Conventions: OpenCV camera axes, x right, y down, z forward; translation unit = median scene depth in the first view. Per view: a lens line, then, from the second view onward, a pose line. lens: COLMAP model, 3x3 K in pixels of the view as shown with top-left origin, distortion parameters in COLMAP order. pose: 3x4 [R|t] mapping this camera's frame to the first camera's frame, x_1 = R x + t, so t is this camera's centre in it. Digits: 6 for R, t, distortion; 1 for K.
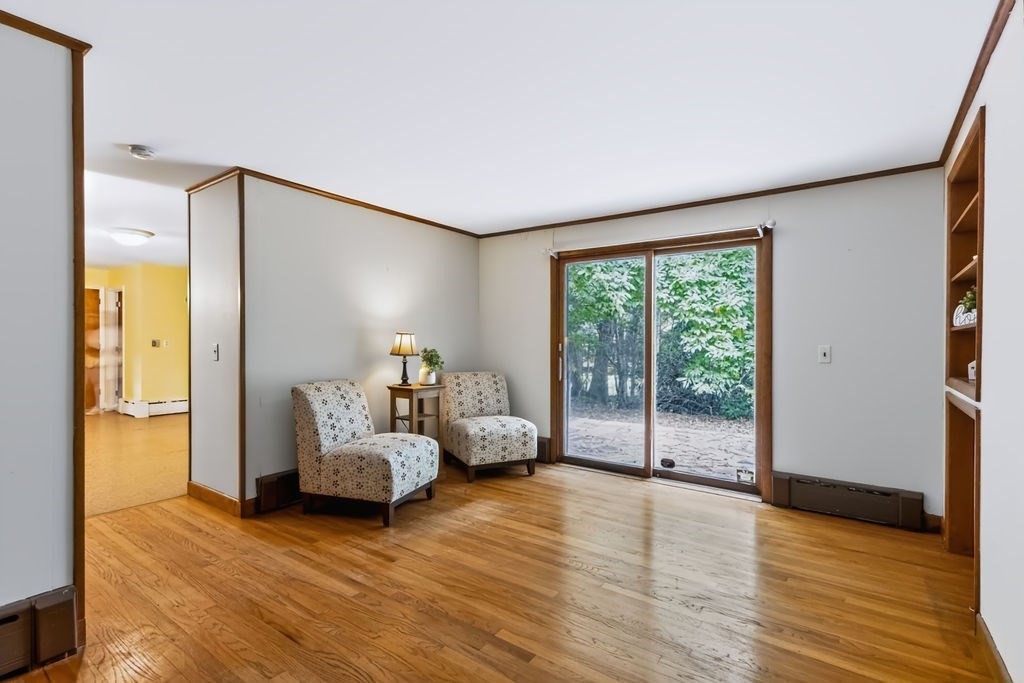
lens RADIAL K [[492.4, 0, 508.2], [0, 492.4, 339.7], [0, 0, 1]] dist [0.001221, 0.000732]
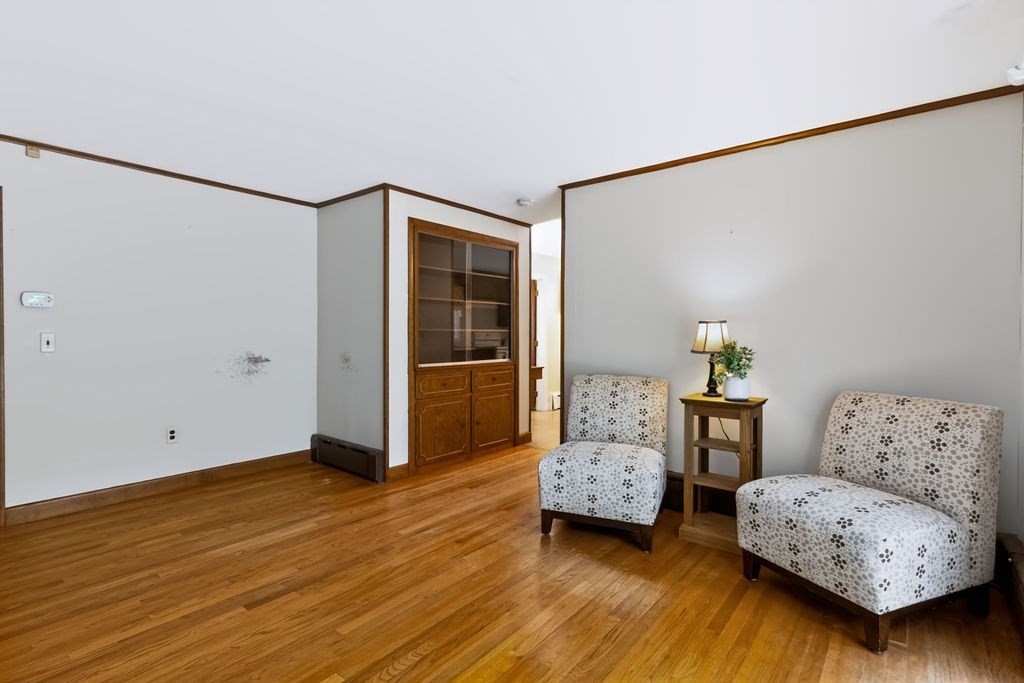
lens RADIAL K [[492.4, 0, 508.7], [0, 492.4, 342.5], [0, 0, 1]] dist [0.001221, 0.000732]
pose [[-0.066623, 0.013300, -0.997690, 0.636437], [-0.000795, 0.999910, 0.013383, 0.009925], [0.997778, 0.001685, -0.066606, 0.943222]]
